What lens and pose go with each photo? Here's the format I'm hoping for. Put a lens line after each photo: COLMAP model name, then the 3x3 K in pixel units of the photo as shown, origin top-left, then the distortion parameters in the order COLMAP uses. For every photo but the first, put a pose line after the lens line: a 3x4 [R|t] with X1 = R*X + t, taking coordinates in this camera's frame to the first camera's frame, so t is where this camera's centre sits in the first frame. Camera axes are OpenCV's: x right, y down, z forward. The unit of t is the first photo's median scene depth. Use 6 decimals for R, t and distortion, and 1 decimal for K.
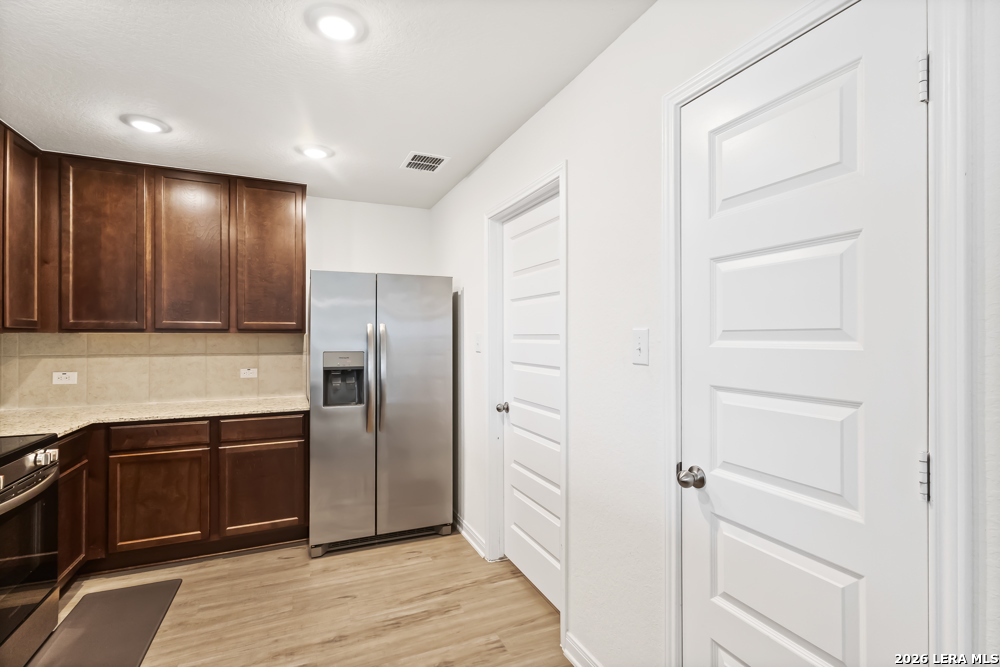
lens RADIAL K [[460.0, 0, 500.7], [0, 460.0, 336.0], [0, 0, 1]] dist [-0.004150, 0.002608]
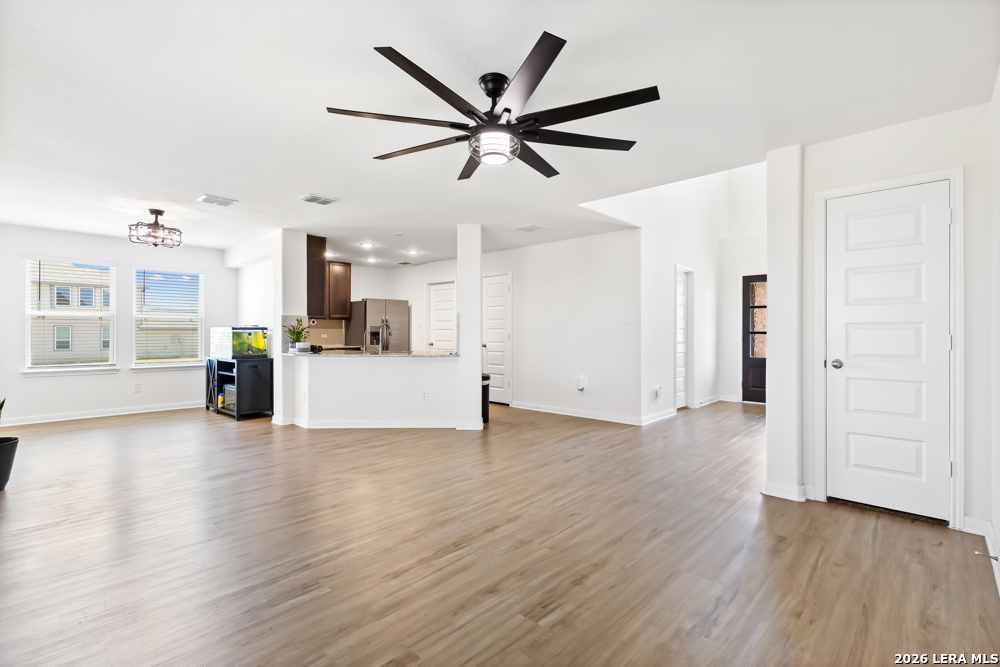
lens RADIAL K [[460.0, 0, 499.2], [0, 460.0, 329.7], [0, 0, 1]] dist [-0.004150, 0.002608]
pose [[0.919112, 0.003388, 0.393981, -0.831303], [-0.002388, 0.999993, -0.003028, 0.067248], [-0.393988, 0.001842, 0.919114, -2.158976]]
